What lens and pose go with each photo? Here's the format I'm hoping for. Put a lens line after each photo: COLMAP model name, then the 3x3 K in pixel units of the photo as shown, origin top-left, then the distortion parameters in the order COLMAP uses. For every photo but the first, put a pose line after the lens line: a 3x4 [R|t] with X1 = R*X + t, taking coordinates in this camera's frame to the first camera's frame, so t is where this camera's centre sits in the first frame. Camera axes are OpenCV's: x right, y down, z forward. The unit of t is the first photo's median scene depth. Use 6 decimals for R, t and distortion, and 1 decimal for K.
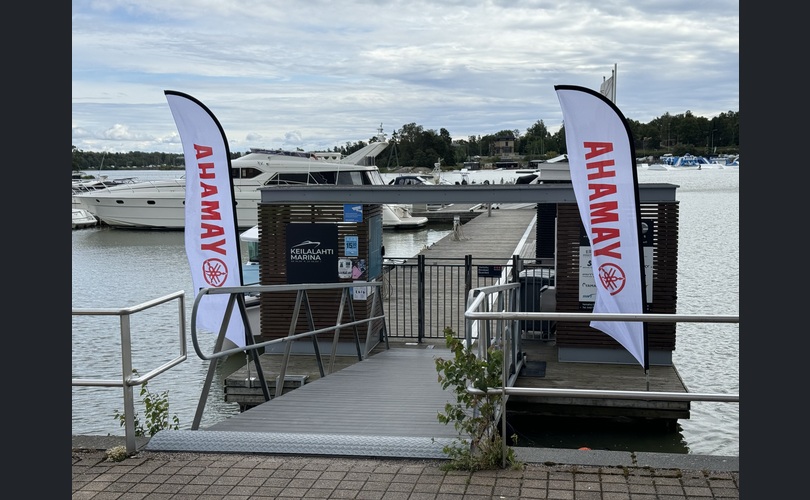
lens RADIAL K [[927.7, 0, 402.0], [0, 927.7, 254.8], [0, 0, 1]] dist [0.284586, 0.000000]
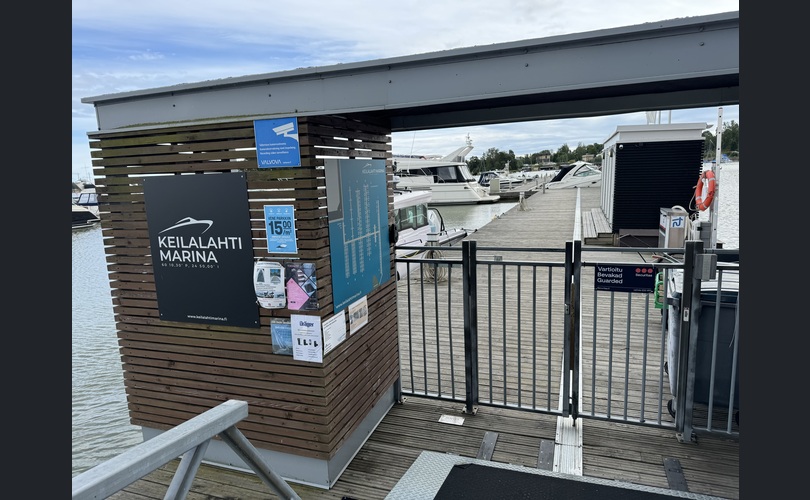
lens RADIAL K [[485.2, 0, 409.2], [0, 485.2, 250.1], [0, 0, 1]] dist [0.058617, 0.000730]
pose [[0.986999, -0.006848, -0.160582, 0.010347], [0.016777, 0.998024, 0.060558, -0.003808], [0.159849, -0.062465, 0.985163, 0.252144]]
